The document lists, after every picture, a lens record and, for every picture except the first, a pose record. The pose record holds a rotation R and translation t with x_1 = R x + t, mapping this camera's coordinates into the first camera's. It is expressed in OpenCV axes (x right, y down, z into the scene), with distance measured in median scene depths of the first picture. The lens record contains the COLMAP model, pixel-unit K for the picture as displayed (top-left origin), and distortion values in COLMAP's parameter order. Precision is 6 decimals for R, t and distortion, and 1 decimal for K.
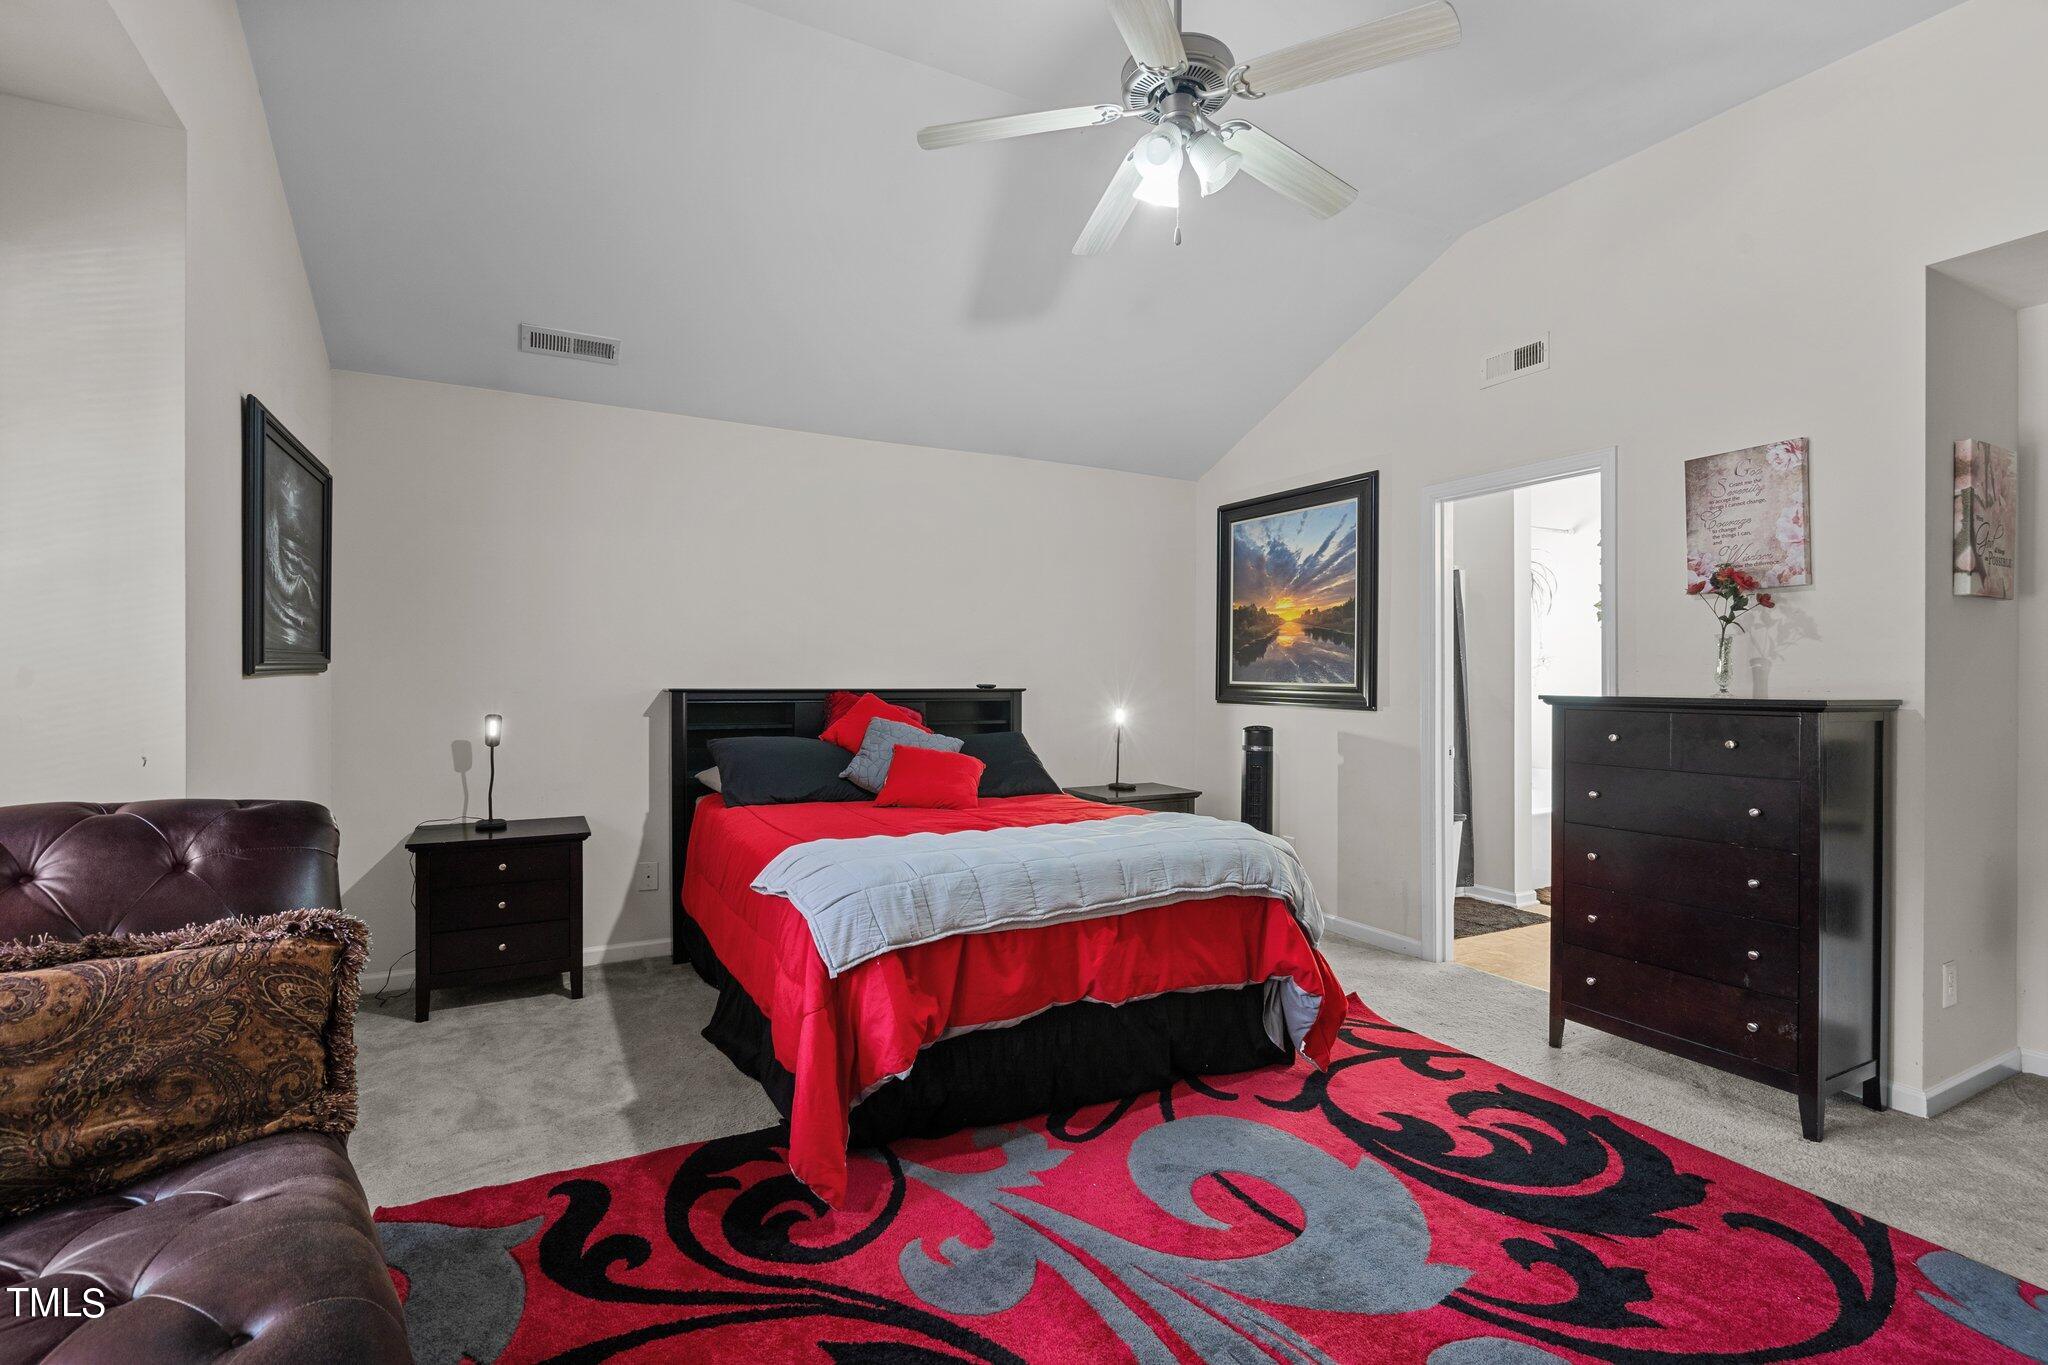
lens RADIAL K [[936.5, 0, 1020.7], [0, 936.5, 680.7], [0, 0, 1]] dist [-0.000301, -0.000321]
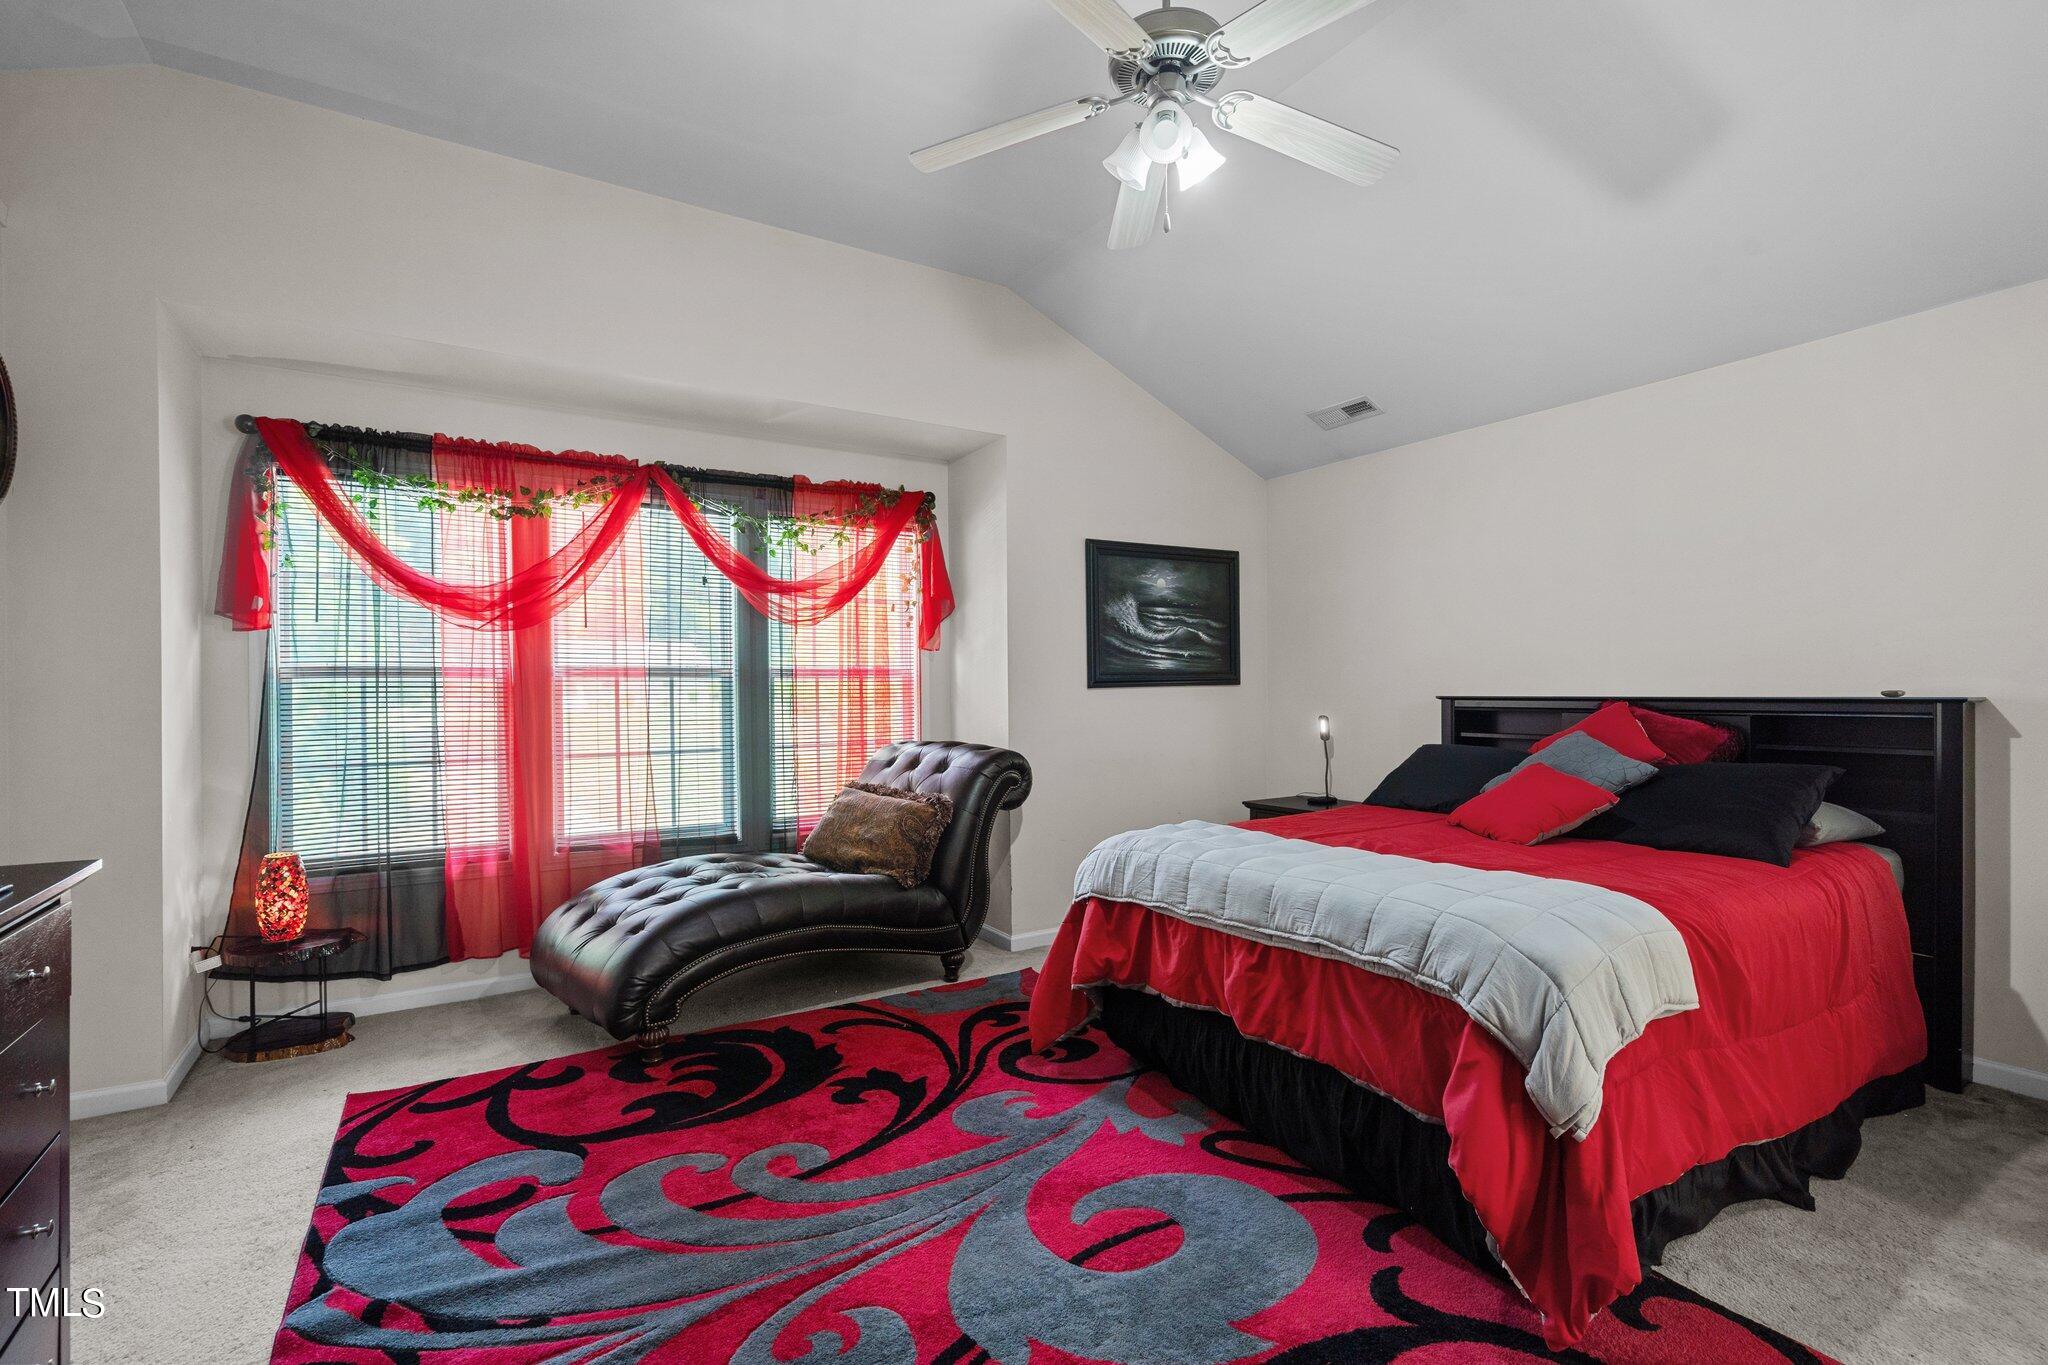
lens RADIAL K [[936.5, 0, 1018.3], [0, 936.5, 688.2], [0, 0, 1]] dist [-0.000301, -0.000321]
pose [[0.065281, -0.005056, -0.997854, 1.027467], [0.003669, 0.999982, -0.004827, 0.005256], [0.997860, -0.003346, 0.065299, 0.724014]]
